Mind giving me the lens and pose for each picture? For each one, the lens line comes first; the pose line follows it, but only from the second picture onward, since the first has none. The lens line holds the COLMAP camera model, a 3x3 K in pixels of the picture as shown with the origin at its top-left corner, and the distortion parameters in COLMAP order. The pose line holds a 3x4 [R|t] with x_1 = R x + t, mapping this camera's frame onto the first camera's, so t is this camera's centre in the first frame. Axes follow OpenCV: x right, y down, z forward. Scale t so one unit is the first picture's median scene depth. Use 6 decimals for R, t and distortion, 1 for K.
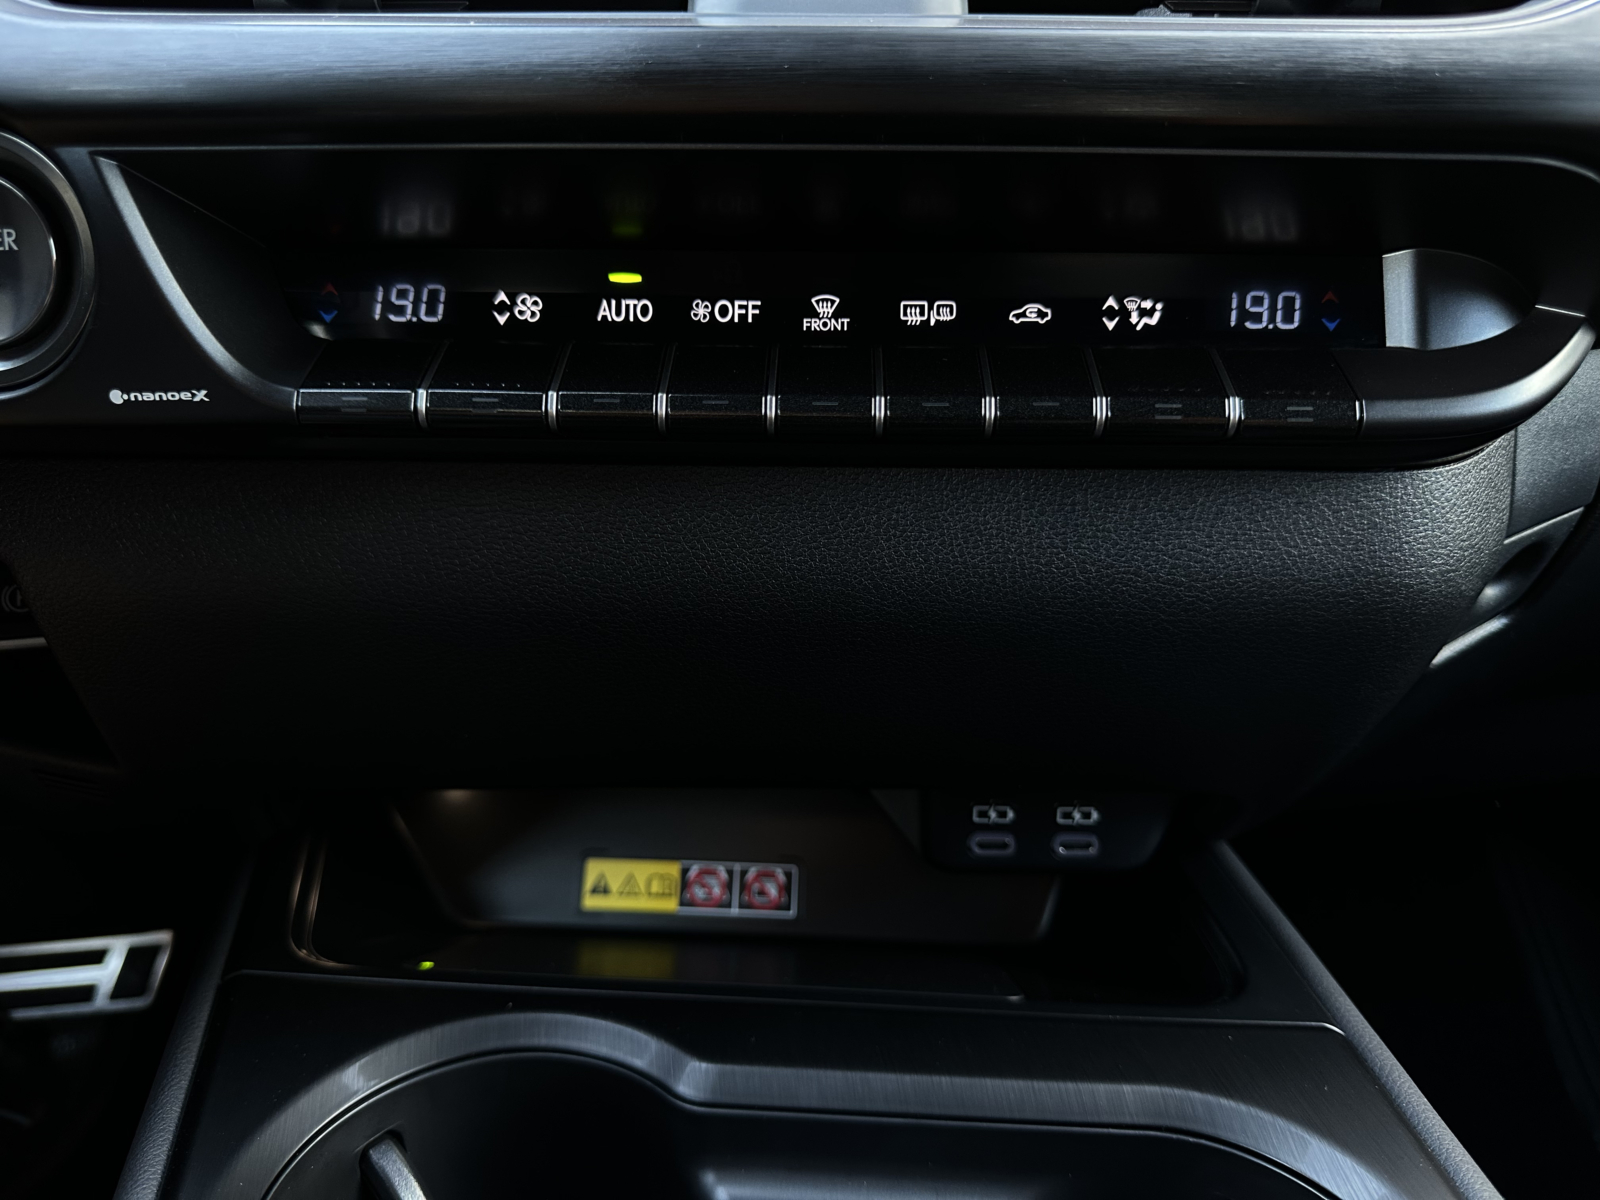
lens RADIAL K [[1089.0, 0, 800.0], [0, 1089.0, 600.0], [0, 0, 1]] dist [0.002564, 0.006613]
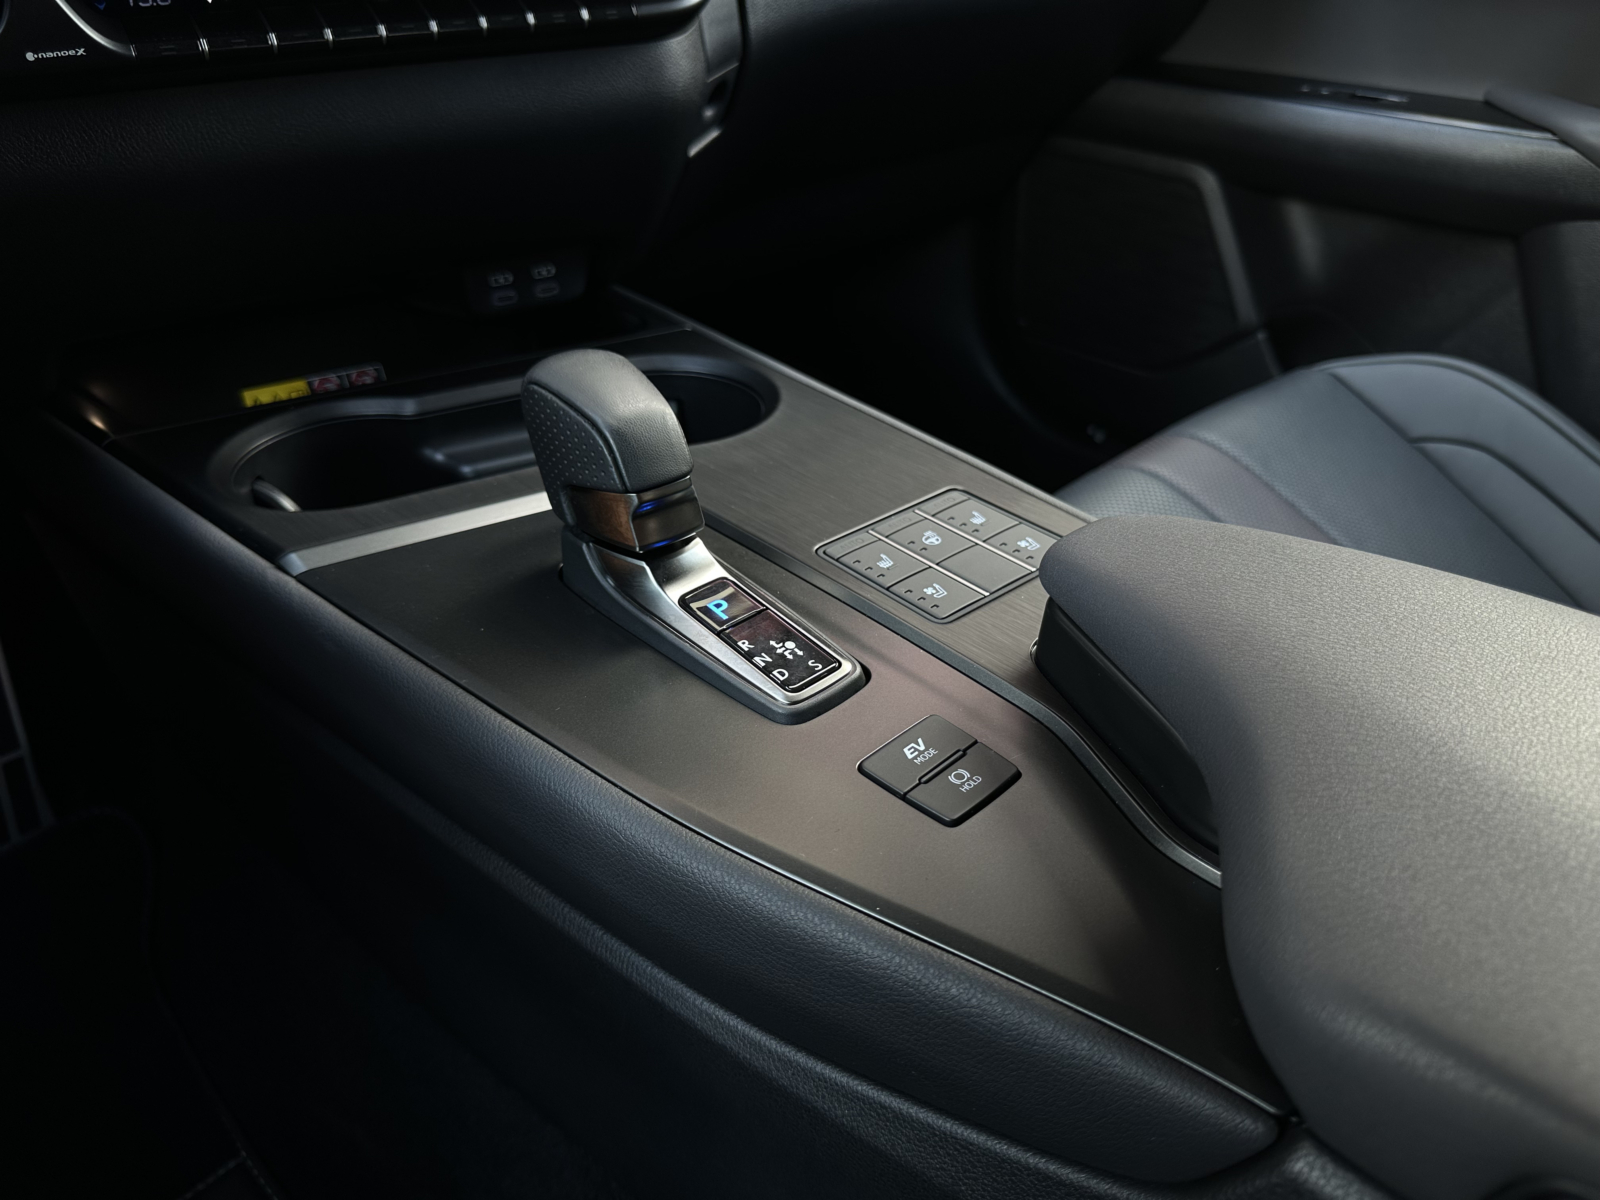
lens RADIAL K [[1089.0, 0, 800.0], [0, 1089.0, 600.0], [0, 0, 1]] dist [0.002564, 0.006613]
pose [[0.799538, -0.347347, 0.489989, -0.560822], [0.183278, 0.917998, 0.351694, 0.162112], [-0.571969, -0.191388, 0.797635, -0.926853]]
